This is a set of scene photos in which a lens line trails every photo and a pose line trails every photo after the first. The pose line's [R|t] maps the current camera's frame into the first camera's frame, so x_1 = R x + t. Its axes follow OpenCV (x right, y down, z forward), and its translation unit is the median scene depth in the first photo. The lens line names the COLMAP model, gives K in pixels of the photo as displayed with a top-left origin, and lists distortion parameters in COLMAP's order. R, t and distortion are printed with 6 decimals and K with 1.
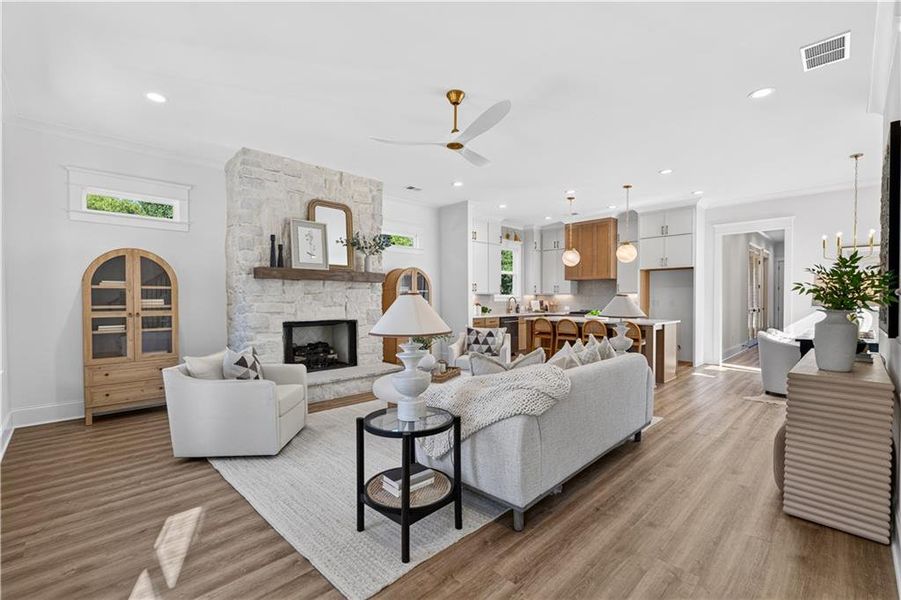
lens RADIAL K [[393.0, 0, 446.4], [0, 393.0, 308.5], [0, 0, 1]] dist [0.007898, -0.001542]
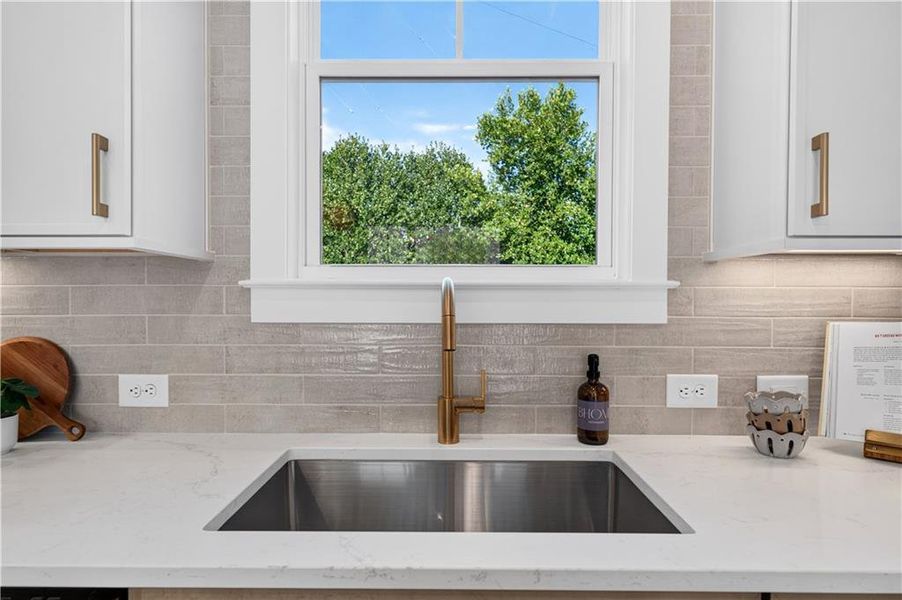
lens RADIAL K [[504.5, 0, 447.3], [0, 504.5, 306.7], [0, 0, 1]] dist [0.006227, 0.000241]
pose [[0.711300, 0.018624, -0.702642, 0.418835], [-0.021417, 0.999759, 0.004818, -0.039334], [0.702562, 0.011622, 0.711527, 1.502335]]
